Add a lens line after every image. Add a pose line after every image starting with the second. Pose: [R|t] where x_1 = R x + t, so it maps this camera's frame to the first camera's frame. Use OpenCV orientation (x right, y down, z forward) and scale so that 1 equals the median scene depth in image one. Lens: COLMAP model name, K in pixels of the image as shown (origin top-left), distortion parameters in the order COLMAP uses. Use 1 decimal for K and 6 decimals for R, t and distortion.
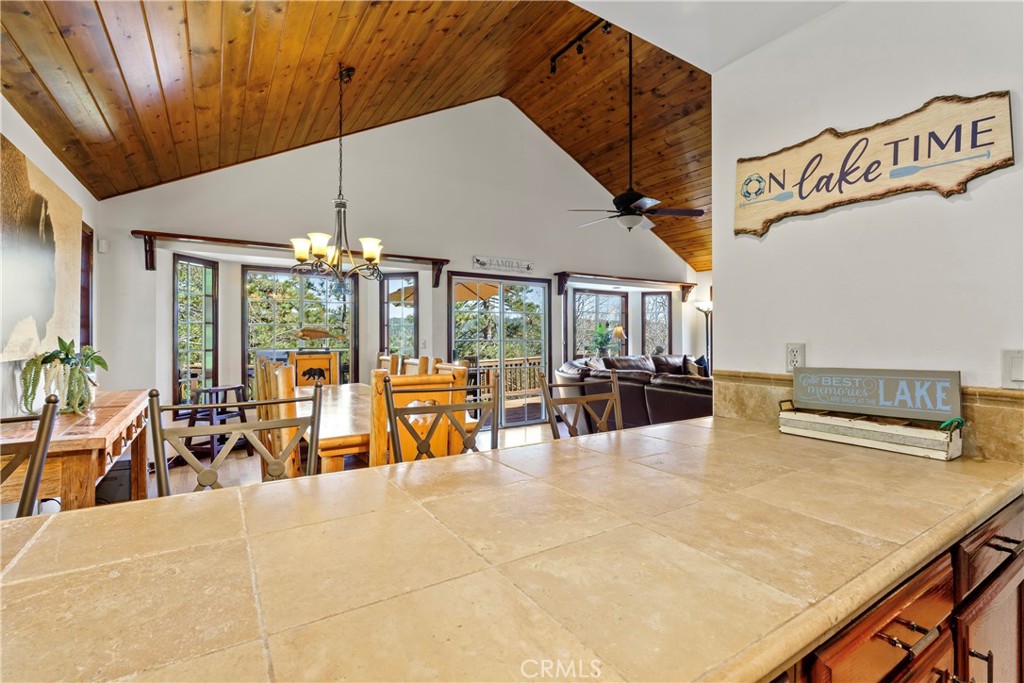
lens RADIAL K [[469.0, 0, 512.6], [0, 469.0, 335.8], [0, 0, 1]] dist [-0.012177, -0.000067]
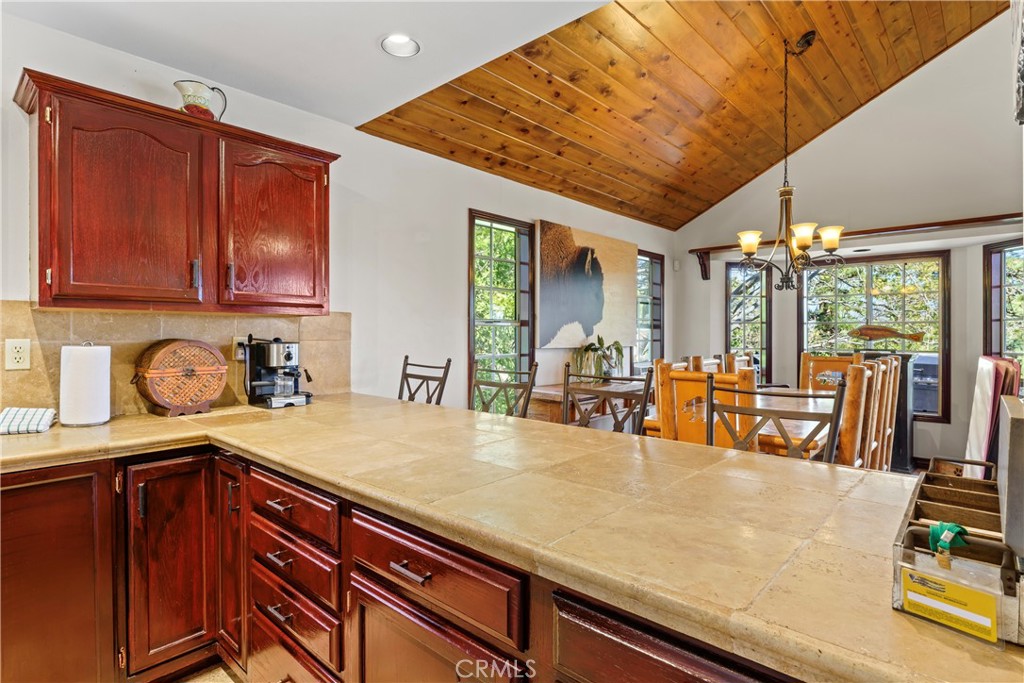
lens RADIAL K [[528.4, 0, 510.0], [0, 528.4, 340.3], [0, 0, 1]] dist [-0.001966, -0.000226]
pose [[0.248536, 0.008543, -0.968585, 0.631556], [-0.000151, 0.999961, 0.008781, 0.005801], [0.968623, -0.002036, 0.248528, 0.249722]]
